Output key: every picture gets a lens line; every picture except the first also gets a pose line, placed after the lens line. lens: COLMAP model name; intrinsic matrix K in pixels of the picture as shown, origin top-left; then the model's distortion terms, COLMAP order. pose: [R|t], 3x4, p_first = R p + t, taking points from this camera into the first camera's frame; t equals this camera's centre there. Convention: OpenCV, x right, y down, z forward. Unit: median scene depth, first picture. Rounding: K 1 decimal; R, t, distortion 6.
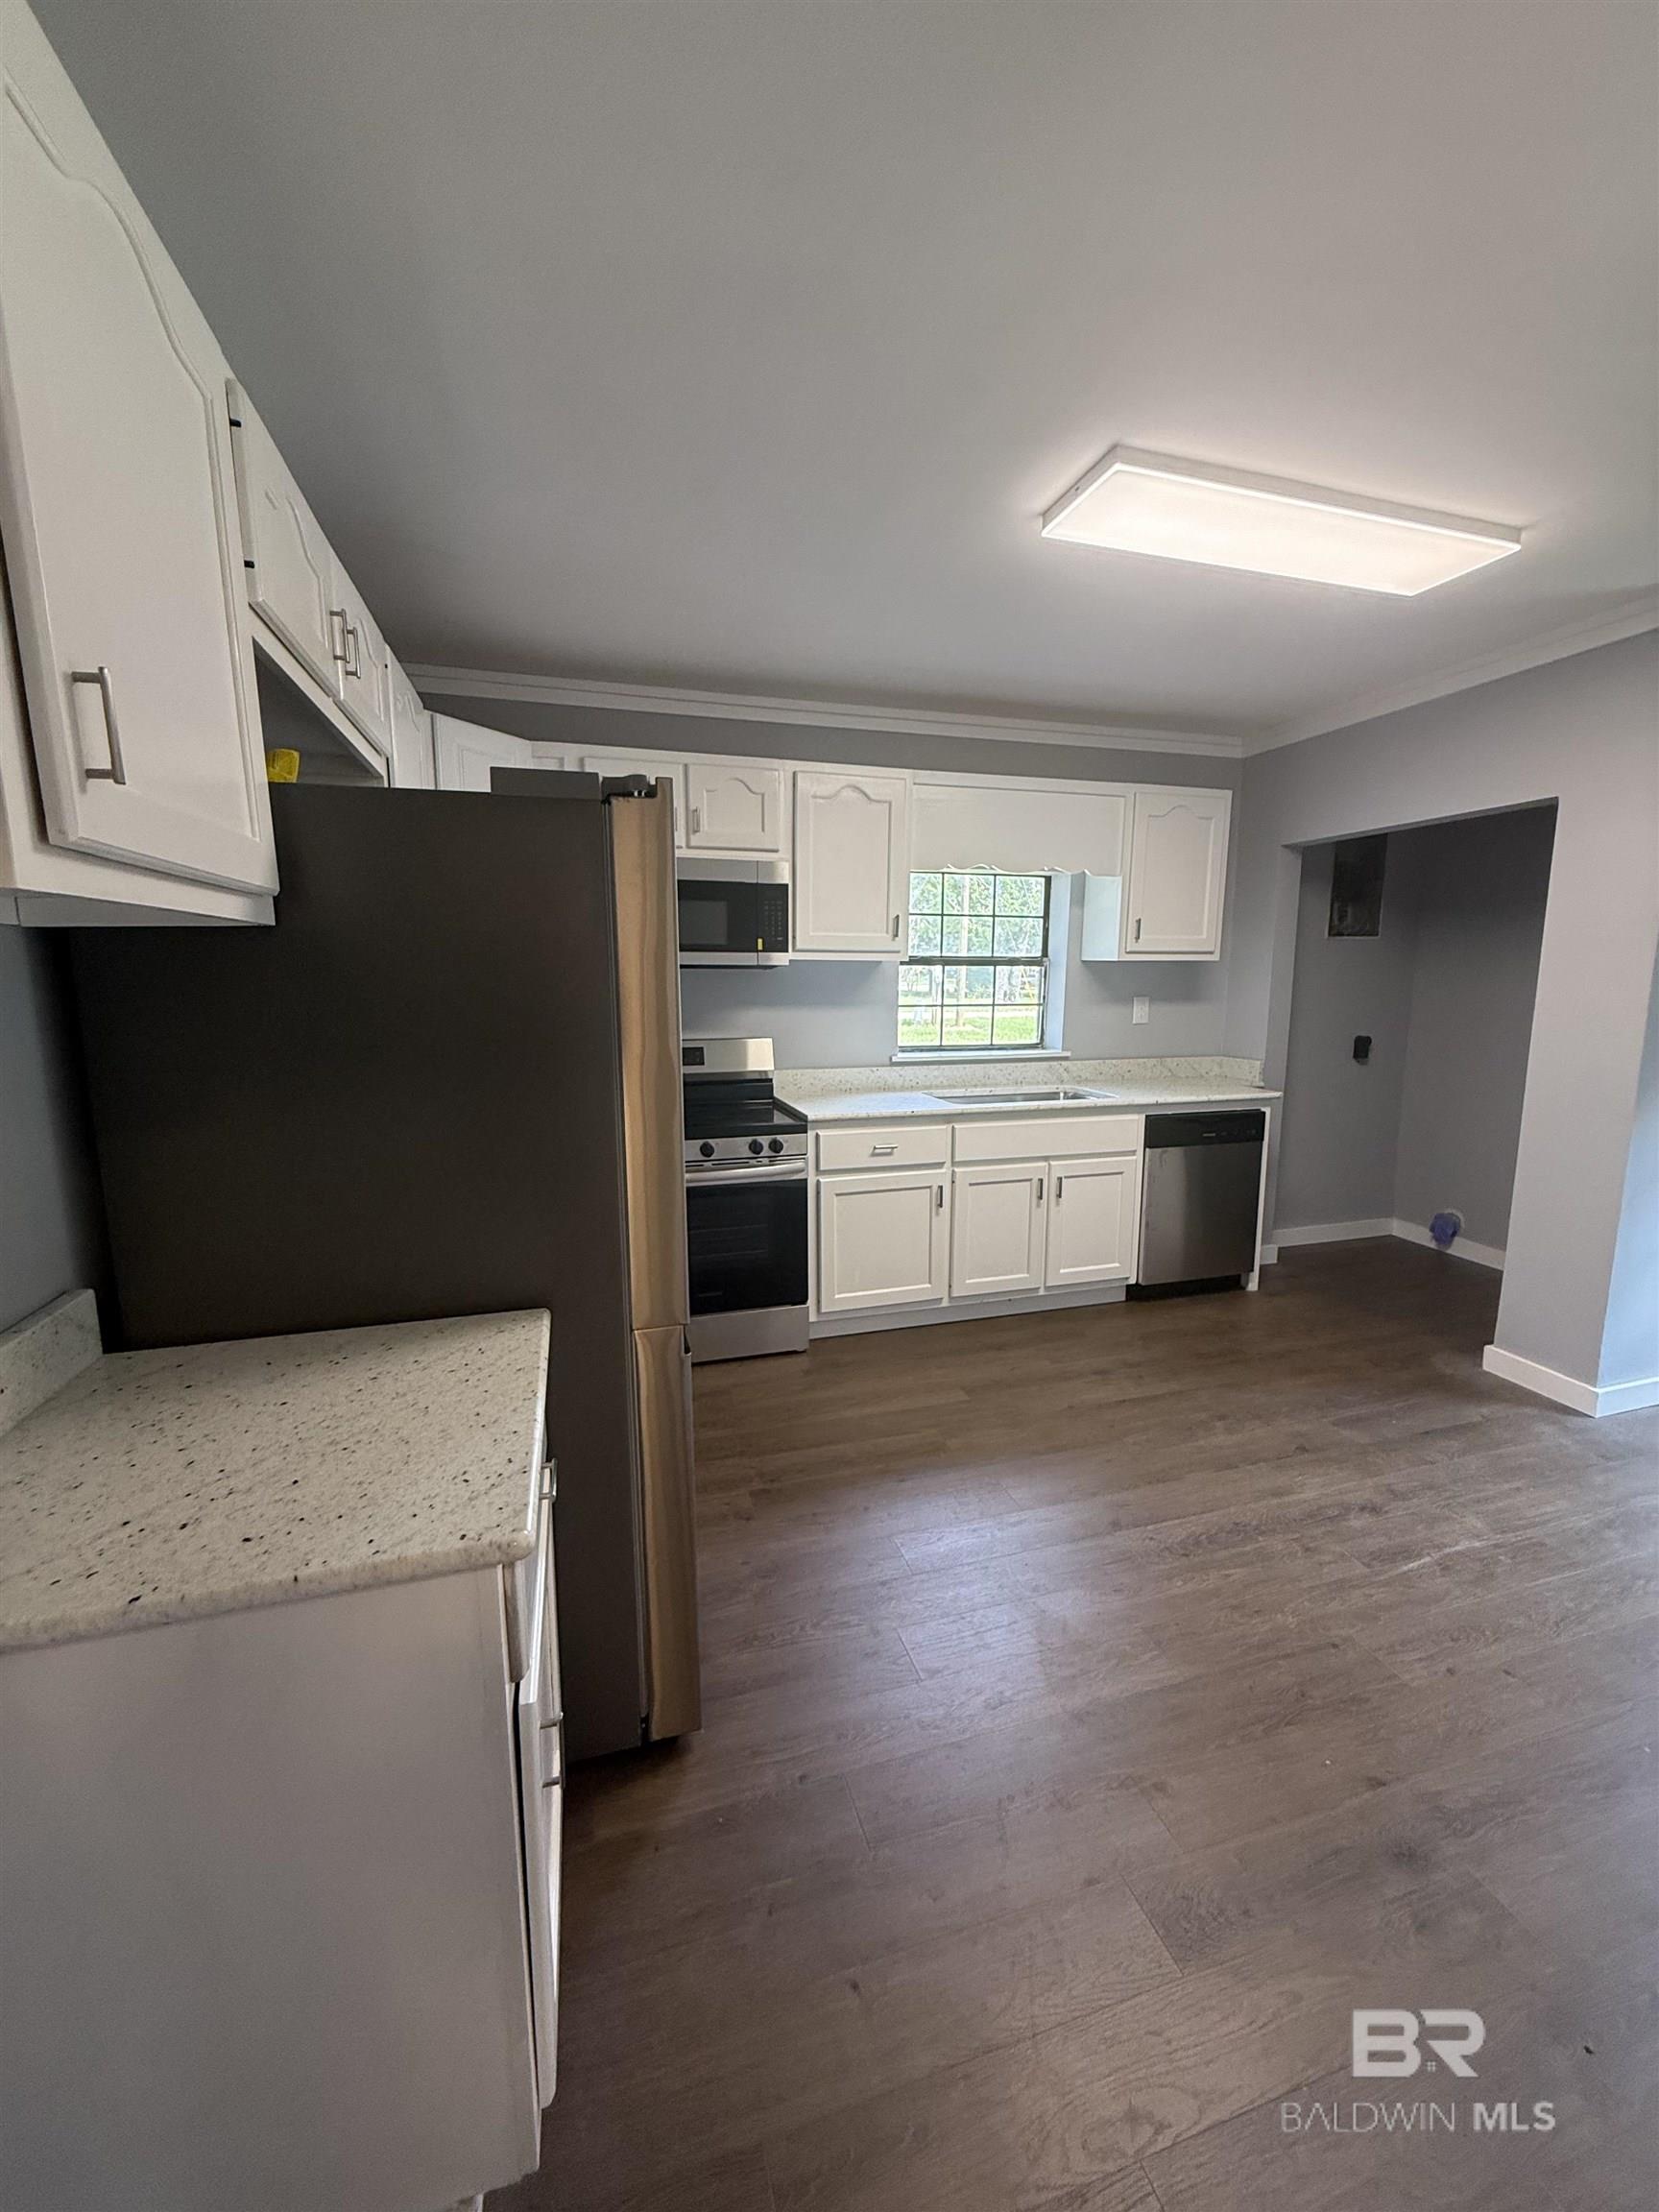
lens RADIAL K [[881.2, 0, 833.7], [0, 881.2, 1105.3], [0, 0, 1]] dist [-0.000193, 0.000047]
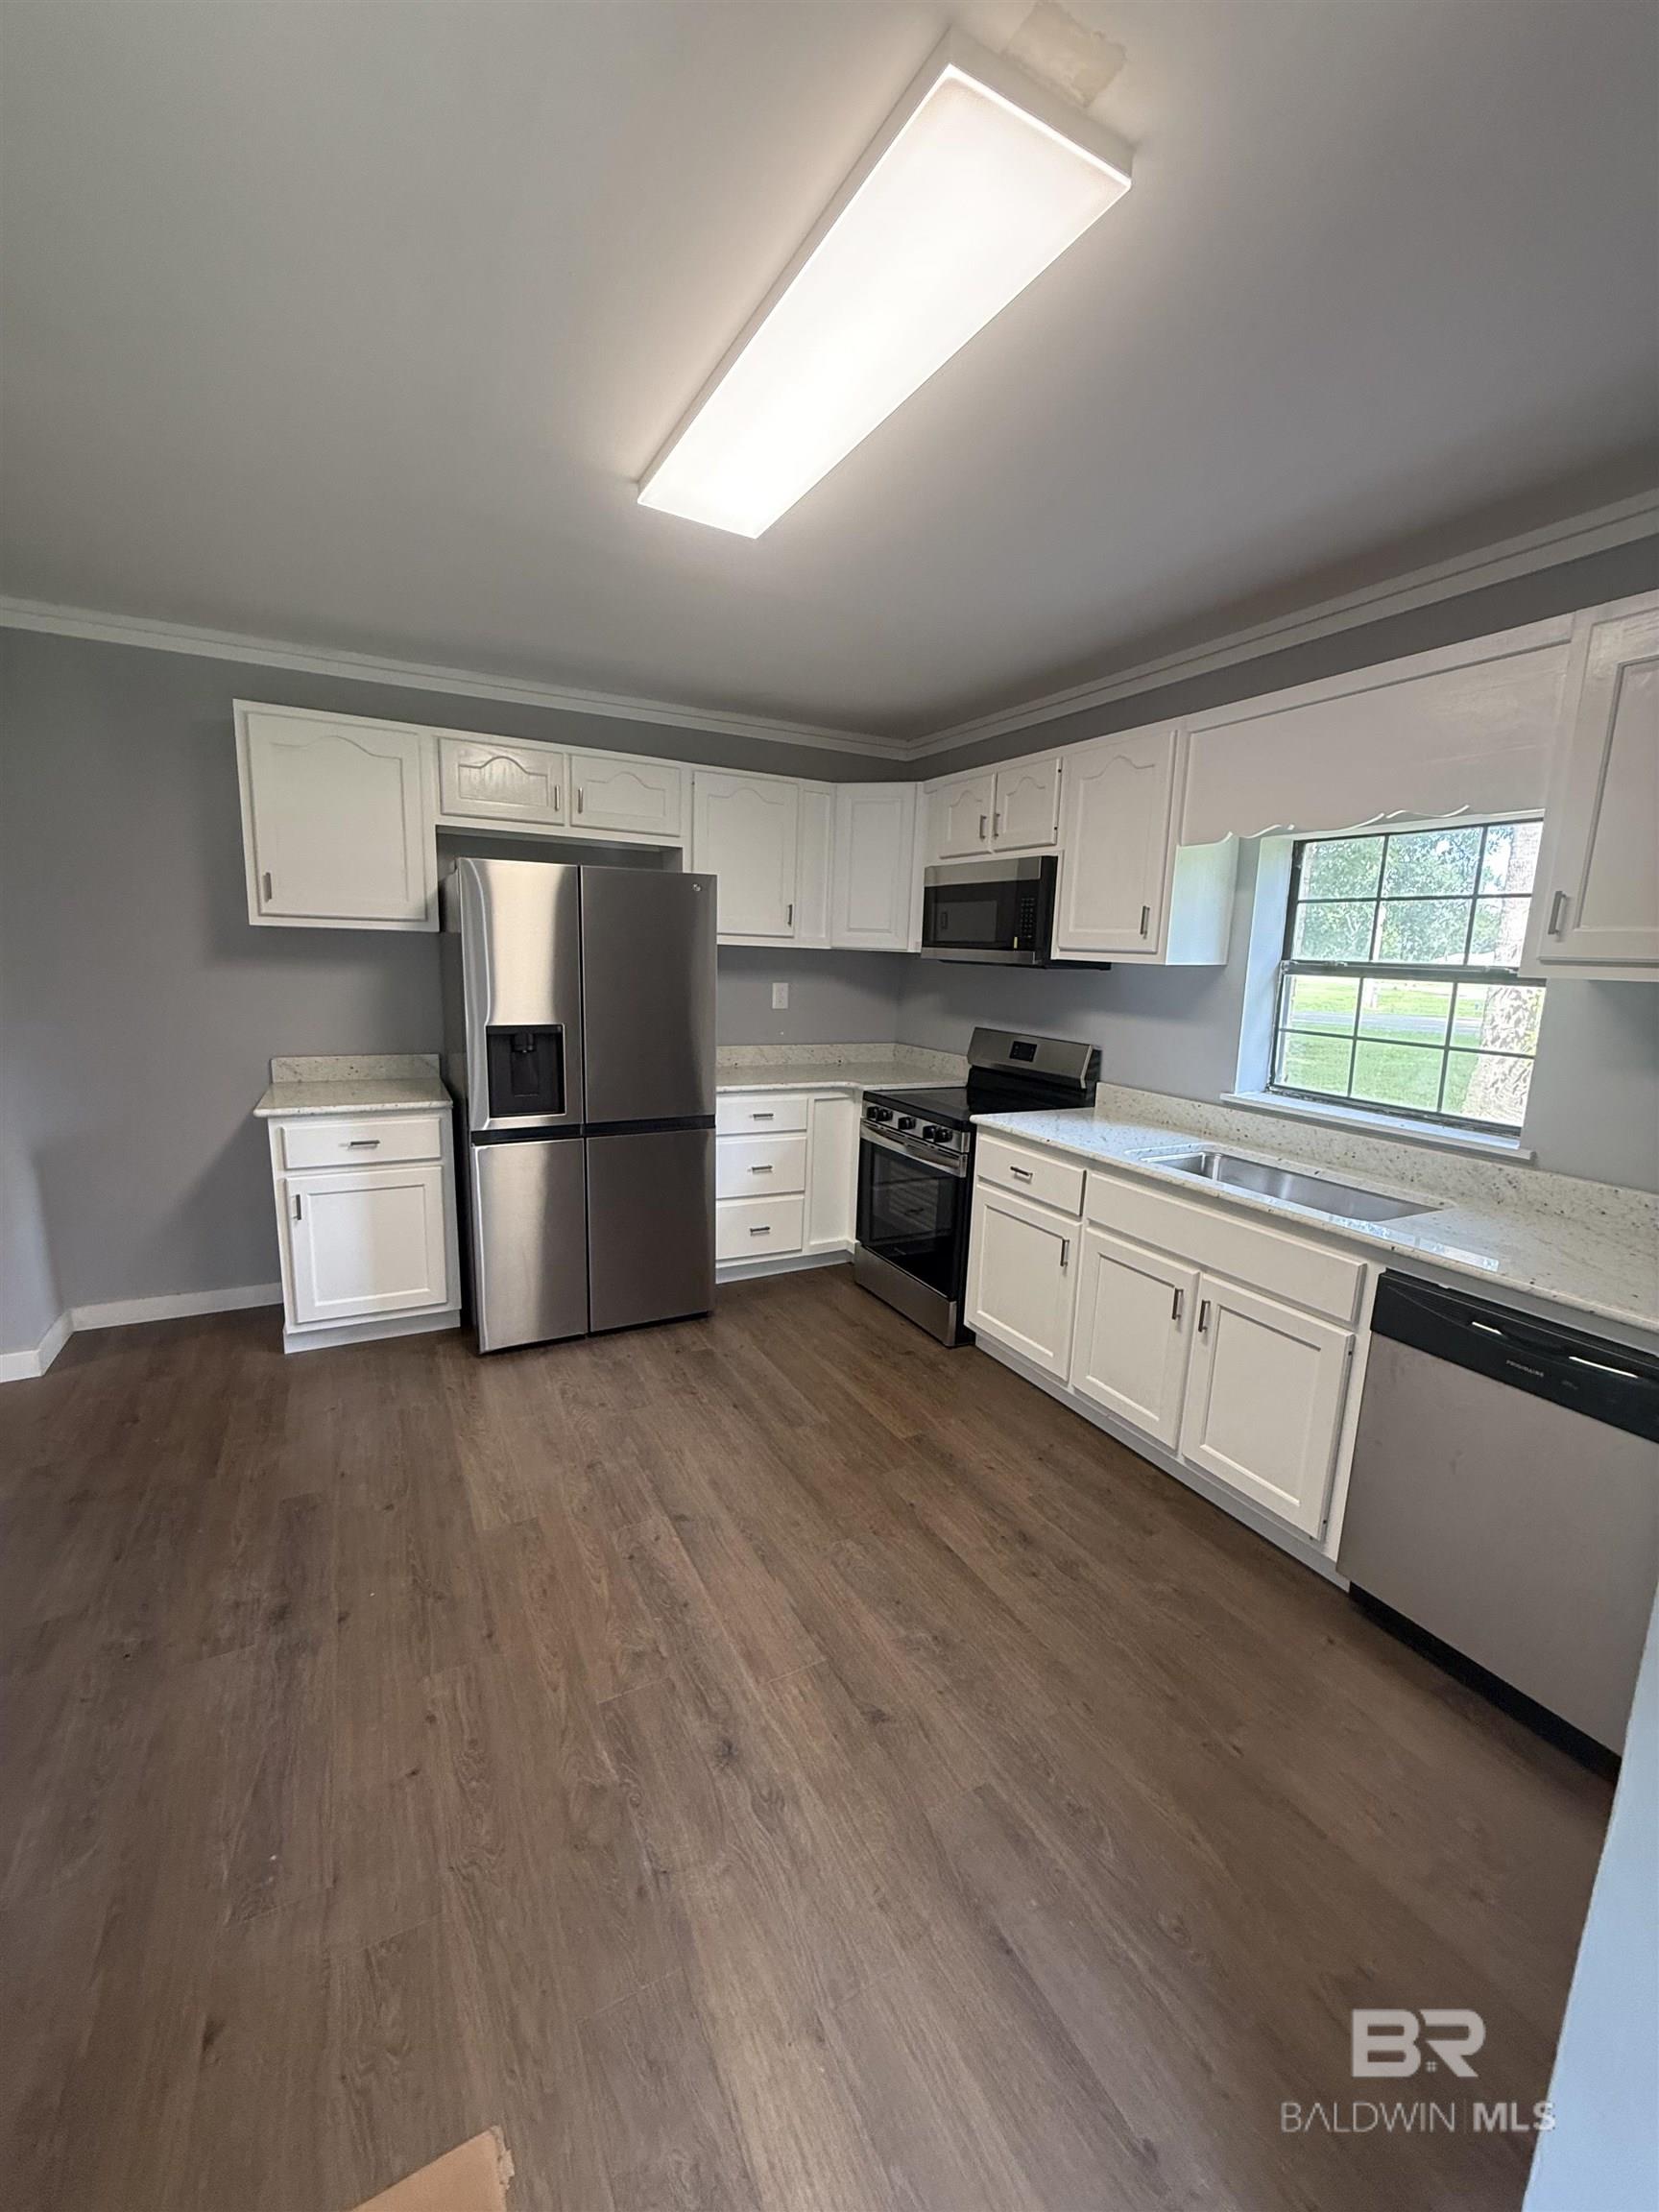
lens RADIAL K [[881.2, 0, 833.7], [0, 881.2, 1105.3], [0, 0, 1]] dist [-0.000193, 0.000047]
pose [[0.199851, 0.180131, -0.963126, 0.876423], [-0.182706, 0.972567, 0.143985, -0.111862], [0.962641, 0.147193, 0.227280, 0.616994]]
